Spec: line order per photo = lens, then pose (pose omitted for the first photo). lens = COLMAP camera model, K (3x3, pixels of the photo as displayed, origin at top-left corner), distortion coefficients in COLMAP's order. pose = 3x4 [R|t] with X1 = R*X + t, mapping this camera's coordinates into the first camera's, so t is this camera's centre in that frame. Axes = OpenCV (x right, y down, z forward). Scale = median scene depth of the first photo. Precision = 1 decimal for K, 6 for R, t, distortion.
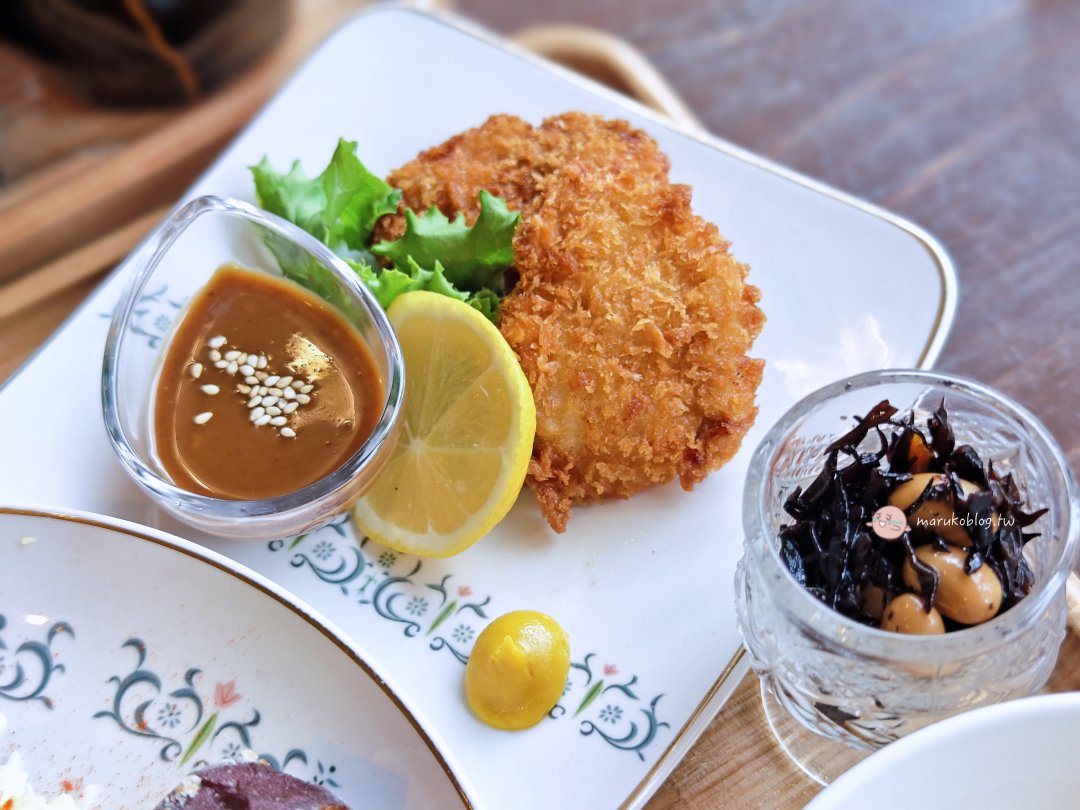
lens RADIAL K [[1576.5, 0, 540.0], [0, 1576.5, 405.0], [0, 0, 1]] dist [-0.000876, -0.021753]
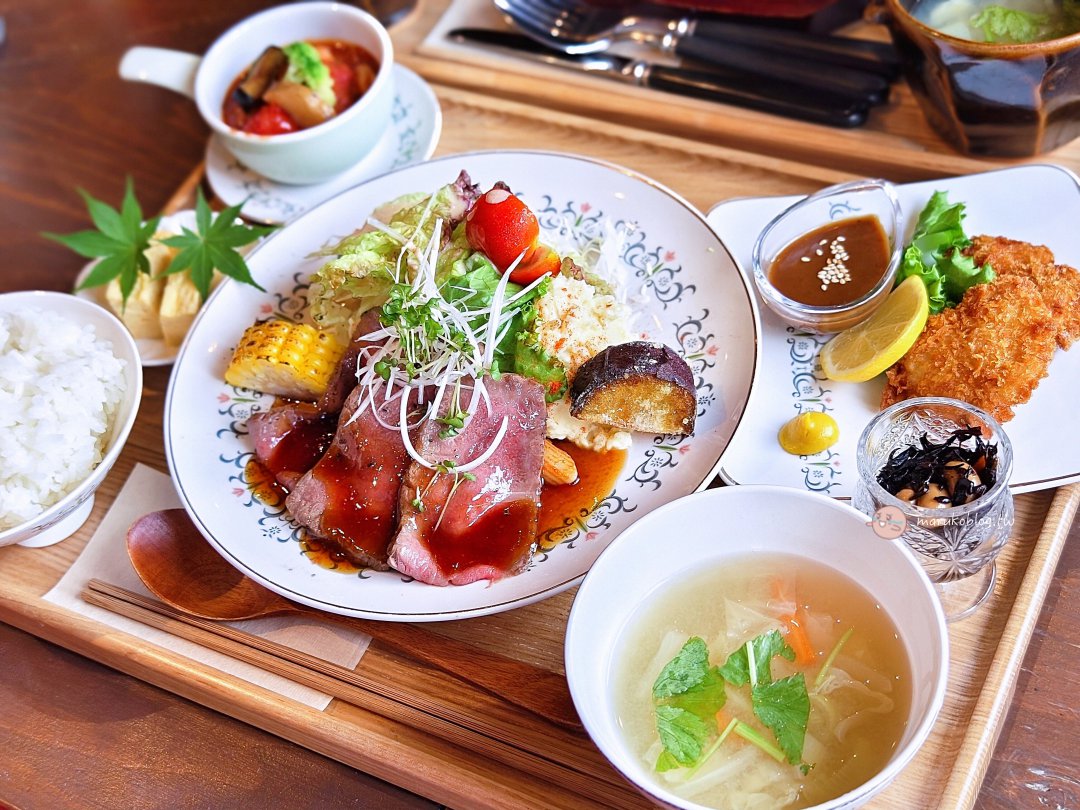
lens RADIAL K [[1571.6, 0, 540.0], [0, 1571.6, 405.0], [0, 0, 1]] dist [0.002248, -0.014368]
pose [[0.547361, 0.650660, -0.526343, 0.819998], [-0.640867, 0.730348, 0.236391, -0.118110], [0.538224, 0.207925, 0.816751, -0.855092]]
